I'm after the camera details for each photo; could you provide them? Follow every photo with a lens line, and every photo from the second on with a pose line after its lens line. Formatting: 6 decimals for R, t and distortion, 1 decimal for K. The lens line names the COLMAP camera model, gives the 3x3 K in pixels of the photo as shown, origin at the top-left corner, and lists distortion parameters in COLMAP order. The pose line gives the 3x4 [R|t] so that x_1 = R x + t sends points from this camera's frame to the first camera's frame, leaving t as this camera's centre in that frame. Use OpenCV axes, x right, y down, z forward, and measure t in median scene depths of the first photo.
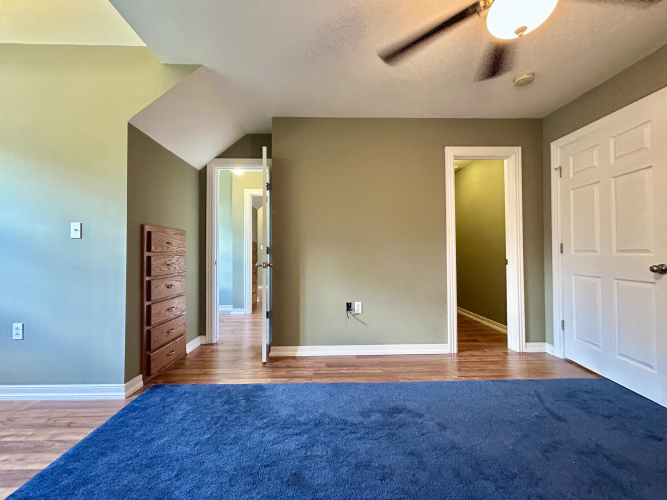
lens RADIAL K [[267.9, 0, 328.7], [0, 267.9, 250.1], [0, 0, 1]] dist [-0.000635, 0.000228]
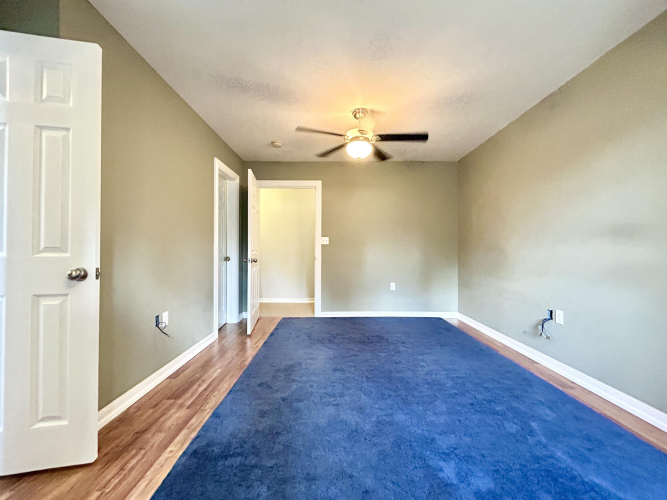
lens RADIAL K [[267.9, 0, 331.9], [0, 267.9, 250.0], [0, 0, 1]] dist [-0.000635, 0.000228]
pose [[0.019009, 0.008557, 0.999783, -0.839296], [-0.014811, 0.999856, -0.008276, 0.009052], [-0.999710, -0.014651, 0.019133, 0.596848]]
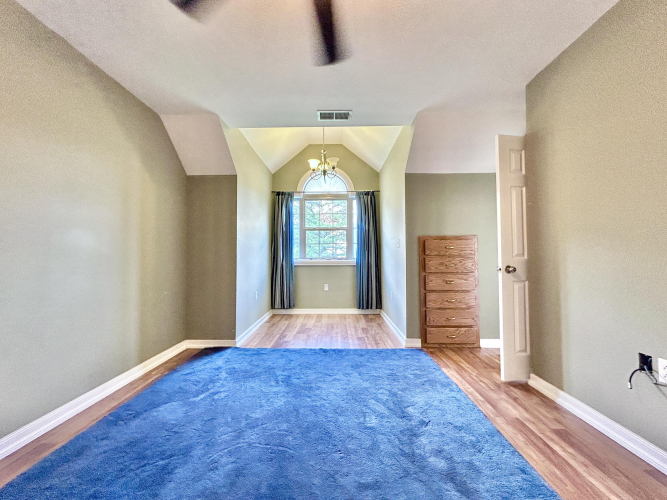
lens RADIAL K [[267.9, 0, 329.2], [0, 267.9, 252.0], [0, 0, 1]] dist [-0.000635, 0.000228]
pose [[-0.044228, -0.013611, -0.998929, 0.732955], [0.017775, 0.999738, -0.014409, 0.003023], [0.998863, -0.018393, -0.043974, 0.537027]]
